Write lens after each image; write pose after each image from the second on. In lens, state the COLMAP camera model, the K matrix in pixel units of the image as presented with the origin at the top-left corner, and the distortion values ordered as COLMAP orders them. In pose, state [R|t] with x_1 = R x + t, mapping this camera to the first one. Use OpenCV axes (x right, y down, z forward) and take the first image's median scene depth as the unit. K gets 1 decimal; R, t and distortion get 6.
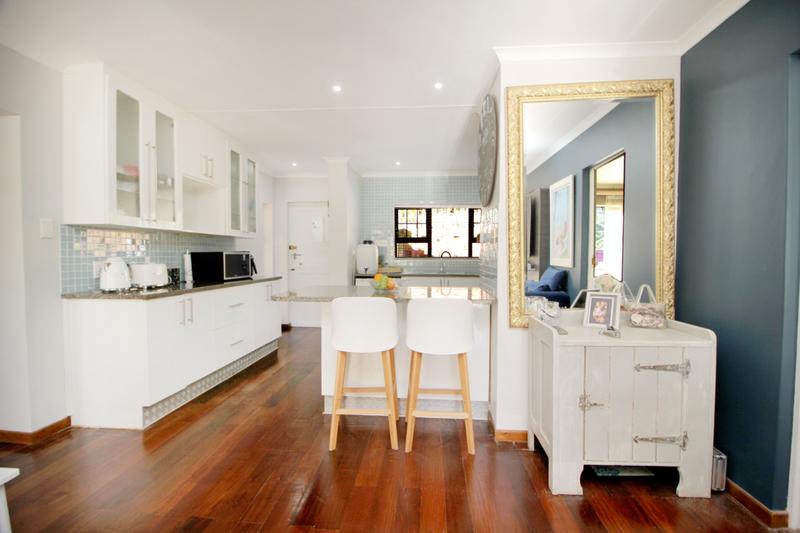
lens RADIAL K [[378.0, 0, 413.6], [0, 378.0, 266.2], [0, 0, 1]] dist [-0.019901, -0.000084]
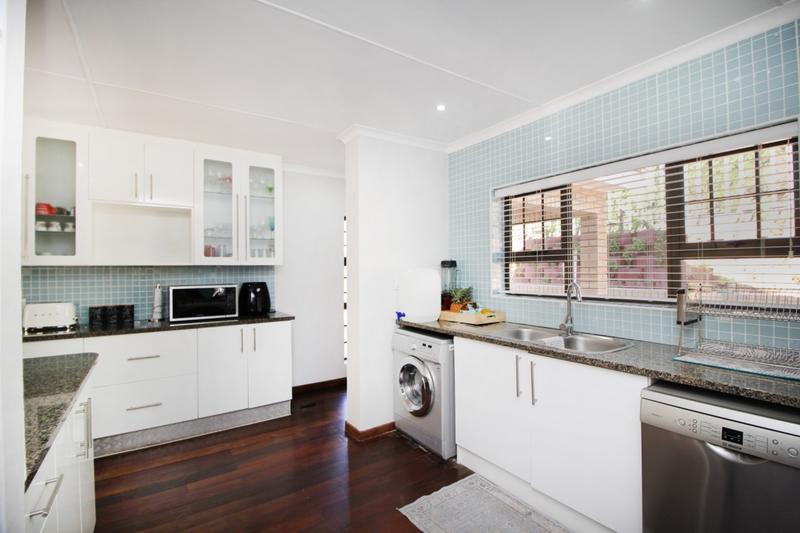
lens RADIAL K [[359.4, 0, 402.4], [0, 359.4, 269.4], [0, 0, 1]] dist [-0.054774, -0.000106]
pose [[0.586540, -0.013761, -0.809803, 0.266316], [-0.006771, 0.999737, -0.021893, -0.040870], [0.809892, 0.018324, 0.586293, 0.600297]]
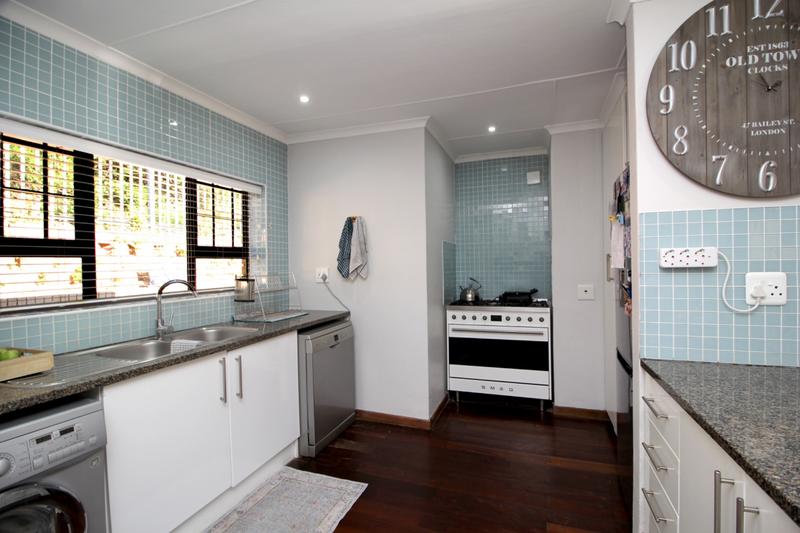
lens RADIAL K [[378.0, 0, 413.6], [0, 378.0, 266.2], [0, 0, 1]] dist [-0.019901, -0.000084]
pose [[0.283077, -0.020977, 0.958868, -0.195960], [0.031495, 0.999425, 0.012567, -0.047442], [-0.958580, 0.026642, 0.283575, 0.629967]]
